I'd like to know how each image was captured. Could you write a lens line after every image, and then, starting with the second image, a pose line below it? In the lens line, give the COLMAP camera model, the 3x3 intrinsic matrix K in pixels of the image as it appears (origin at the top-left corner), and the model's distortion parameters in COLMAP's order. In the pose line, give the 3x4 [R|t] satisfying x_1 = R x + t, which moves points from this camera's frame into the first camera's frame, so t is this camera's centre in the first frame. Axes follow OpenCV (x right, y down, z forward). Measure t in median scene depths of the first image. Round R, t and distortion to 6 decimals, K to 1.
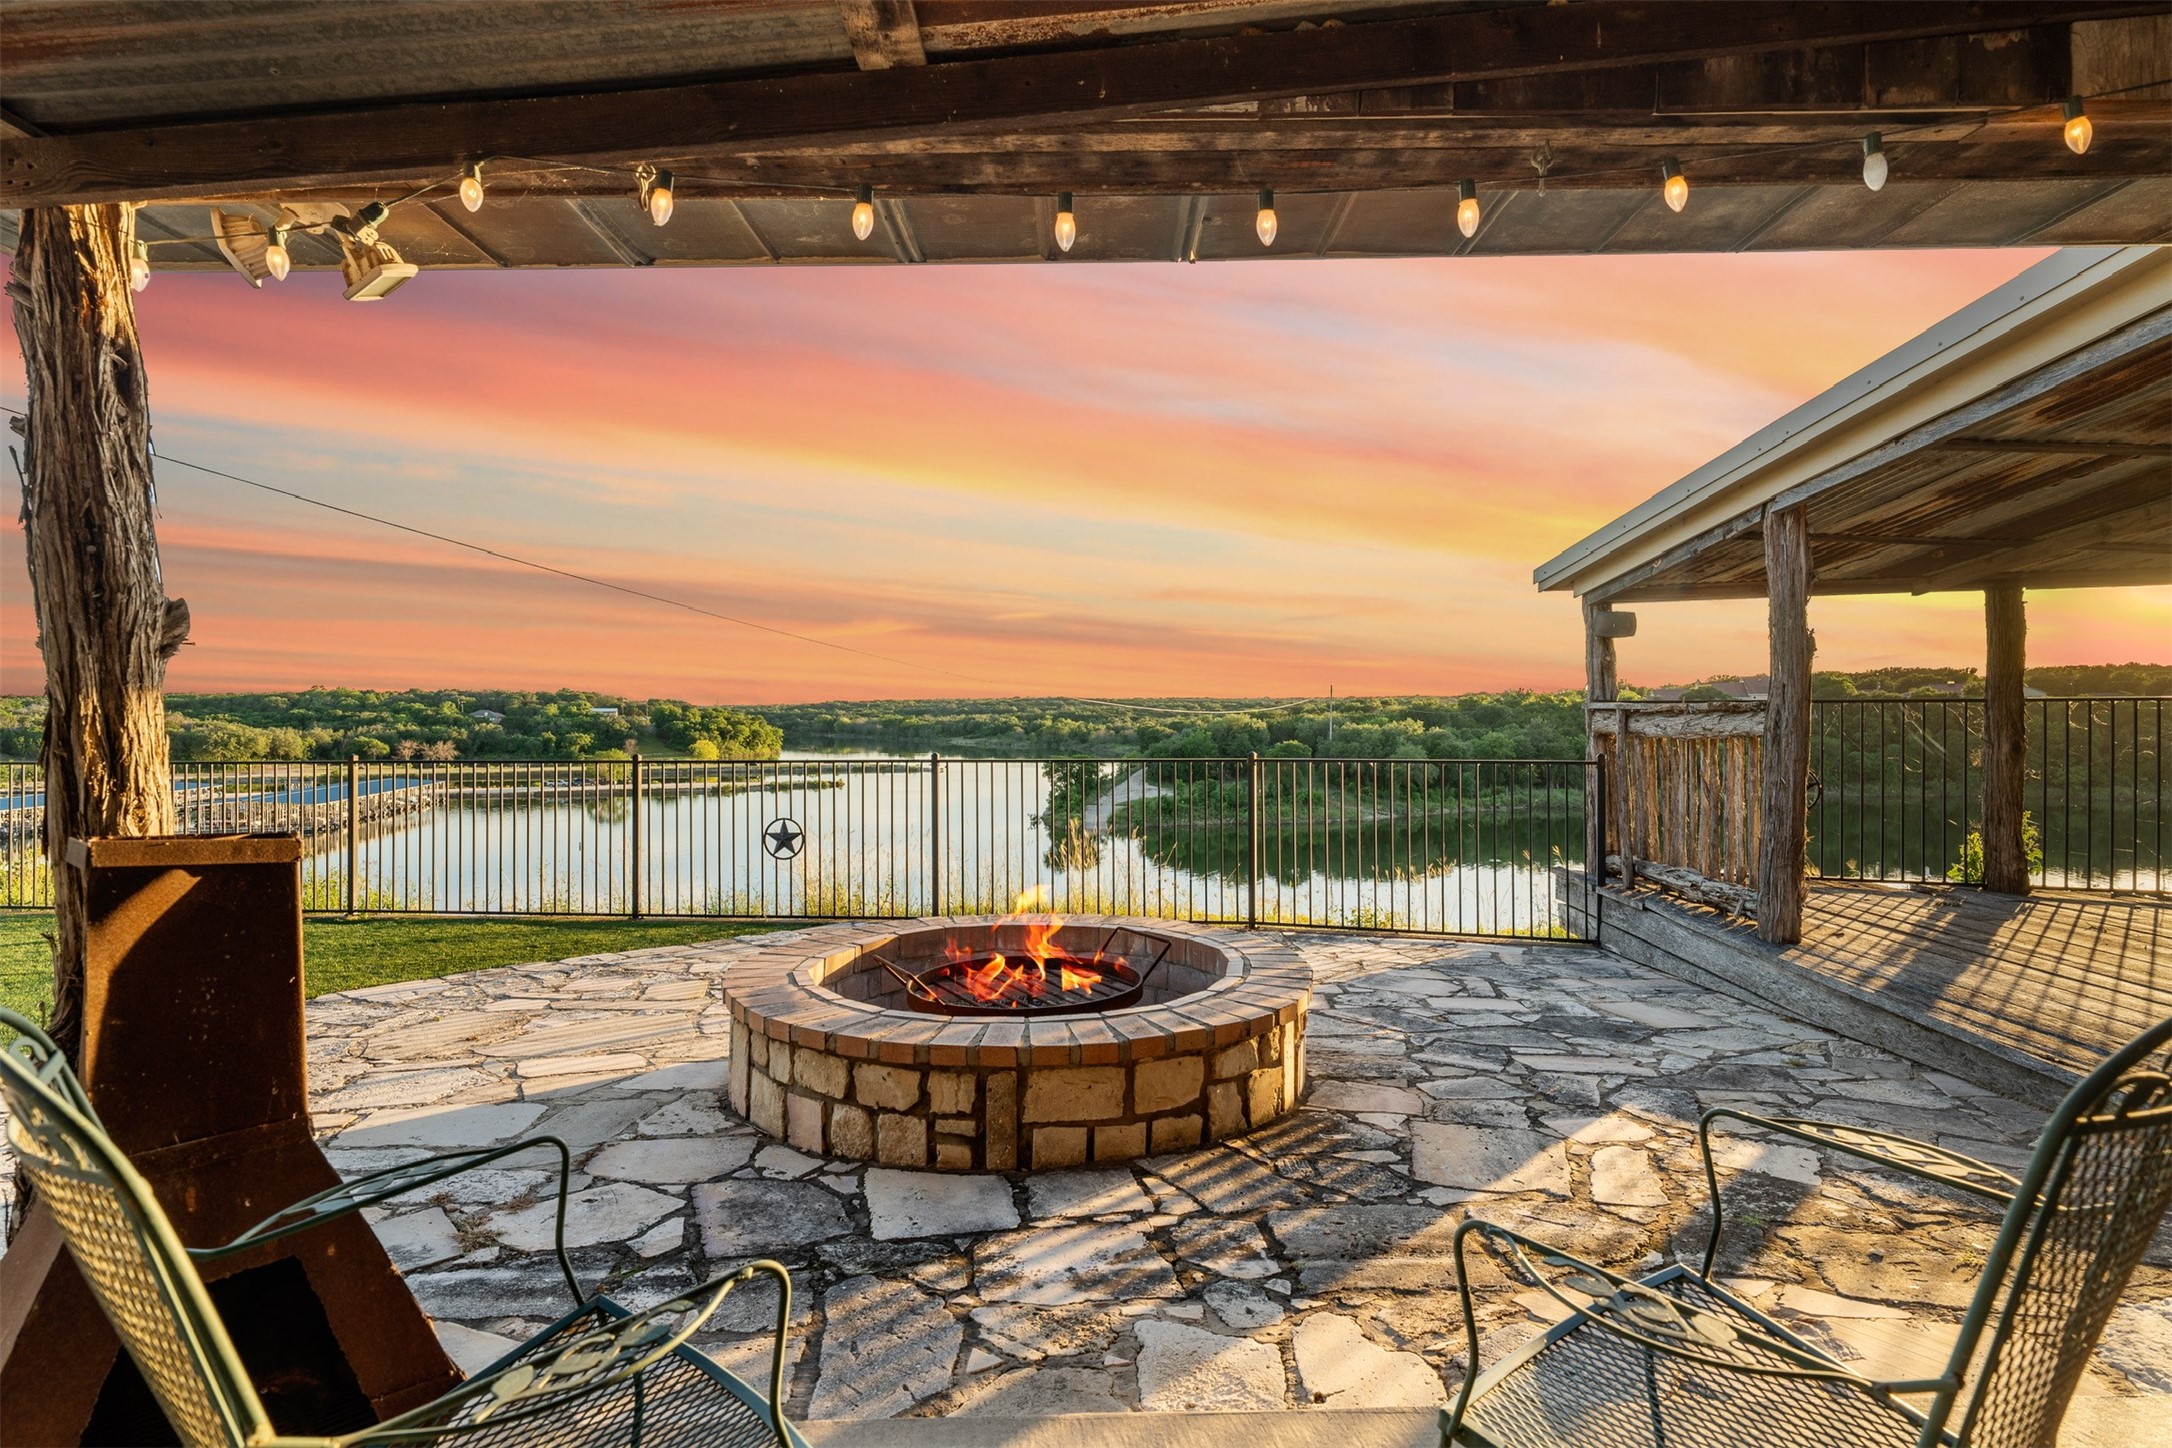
lens RADIAL K [[1147.9, 0, 1086.0], [0, 1147.9, 724.0], [0, 0, 1]] dist [-0.003810, -0.000444]
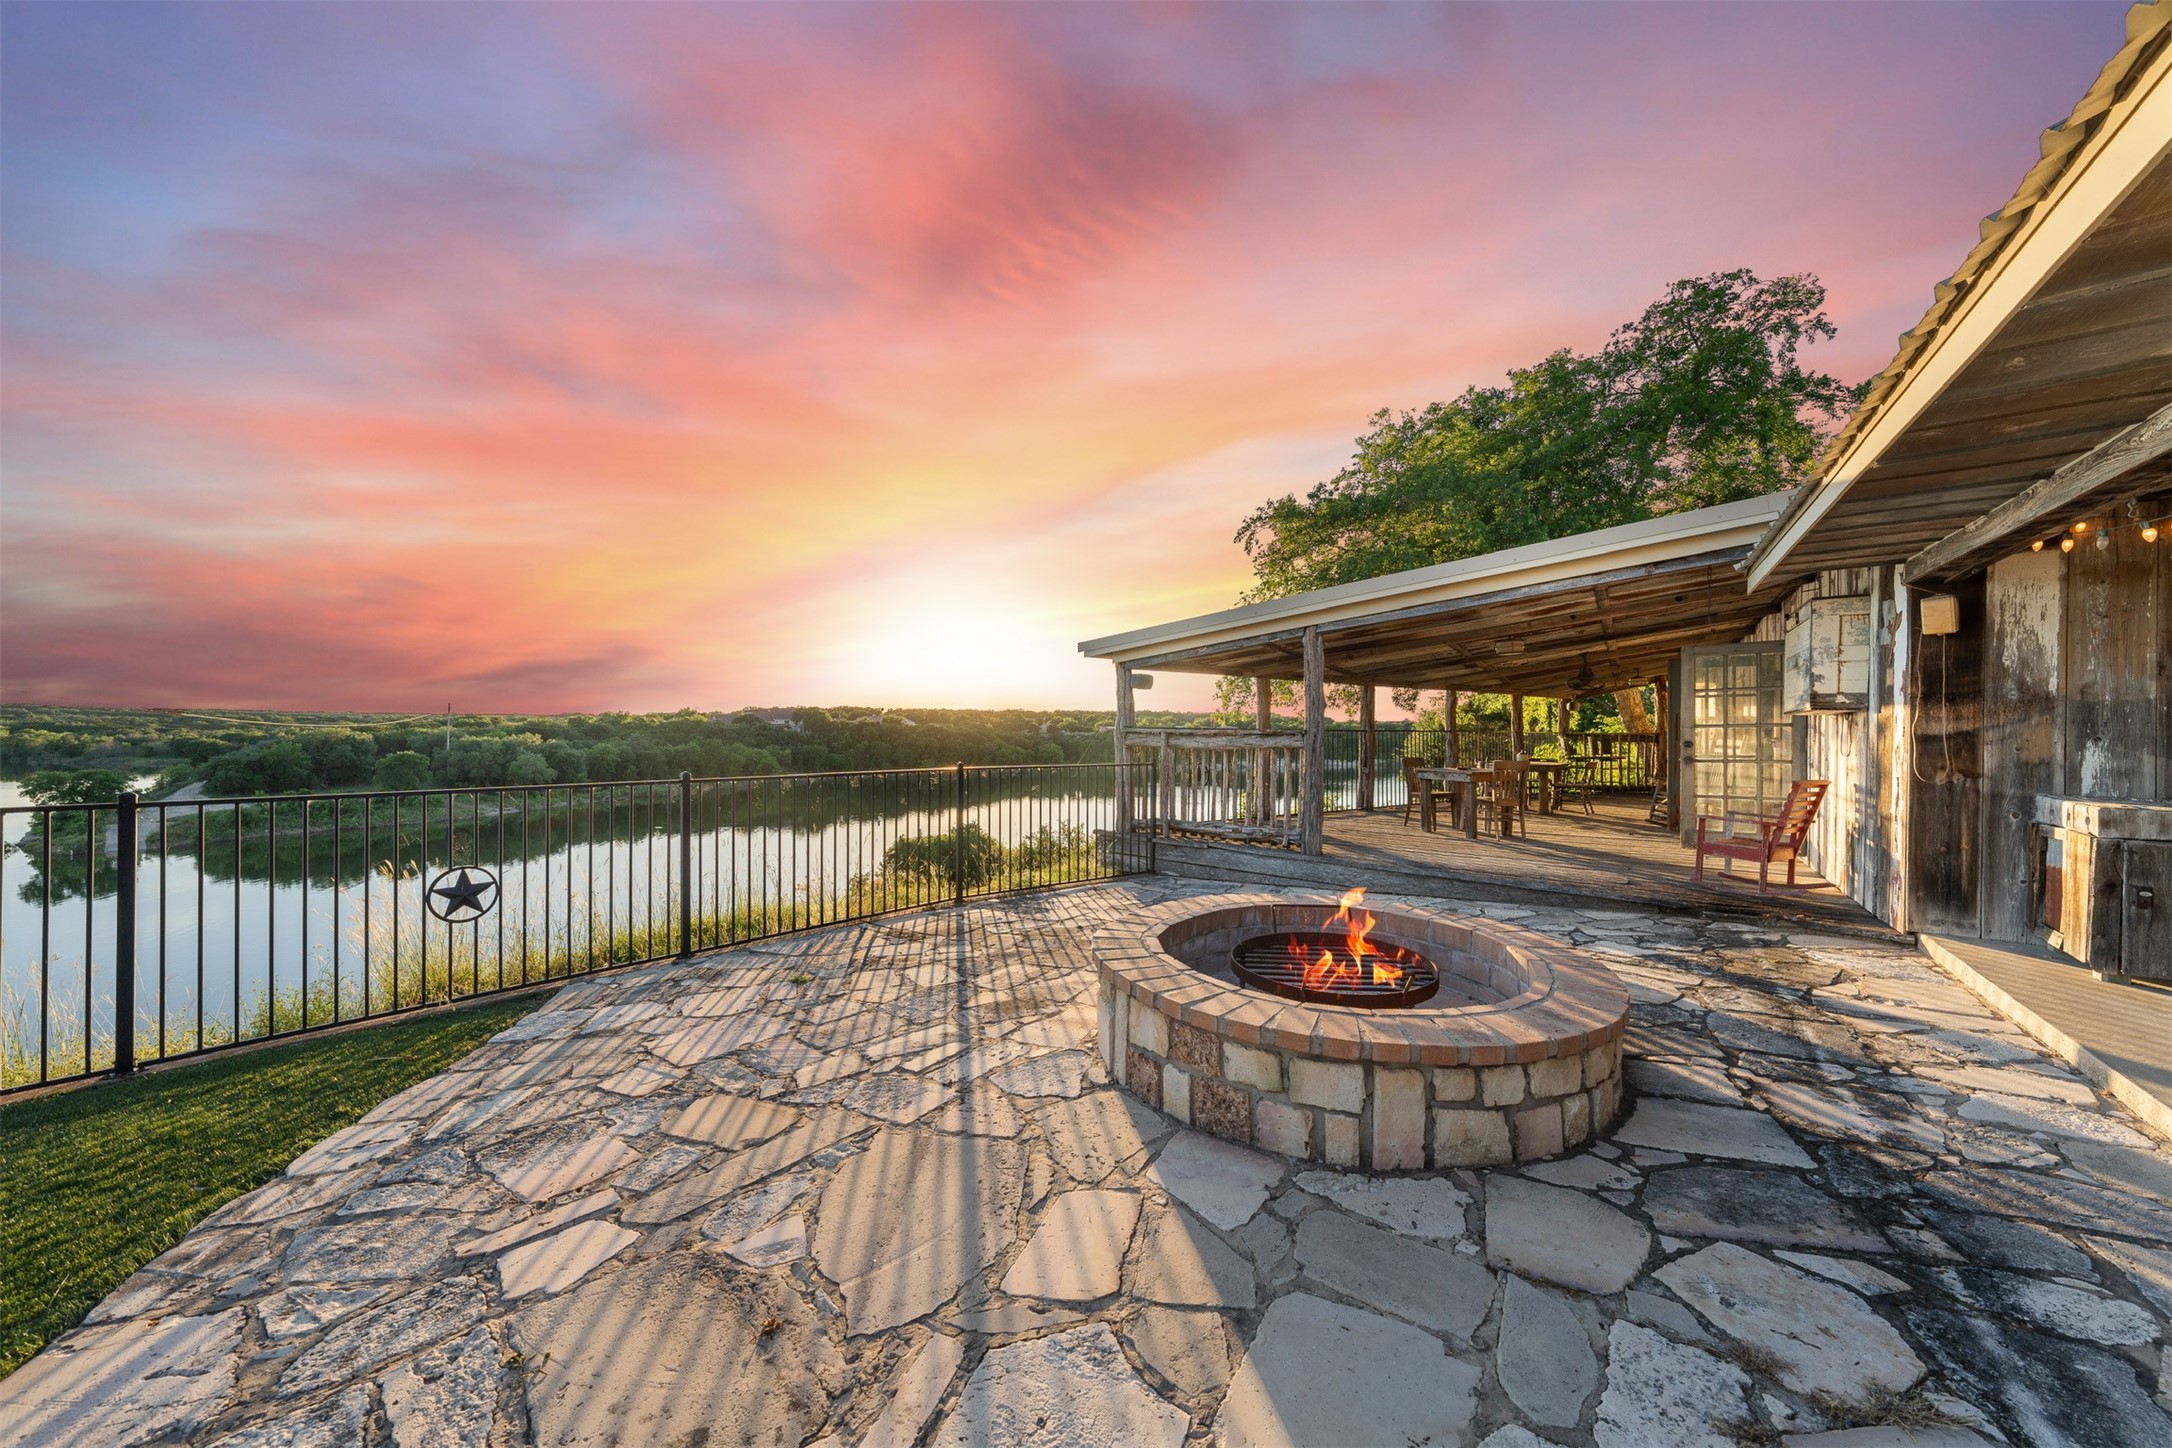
lens RADIAL K [[741.8, 0, 1096.7], [0, 741.8, 730.9], [0, 0, 1]] dist [-0.001266, -0.000170]
pose [[0.576536, 0.010524, 0.817004, -0.336738], [-0.003404, 0.999939, -0.010479, -0.001953], [-0.817065, 0.003260, 0.576537, 0.308689]]
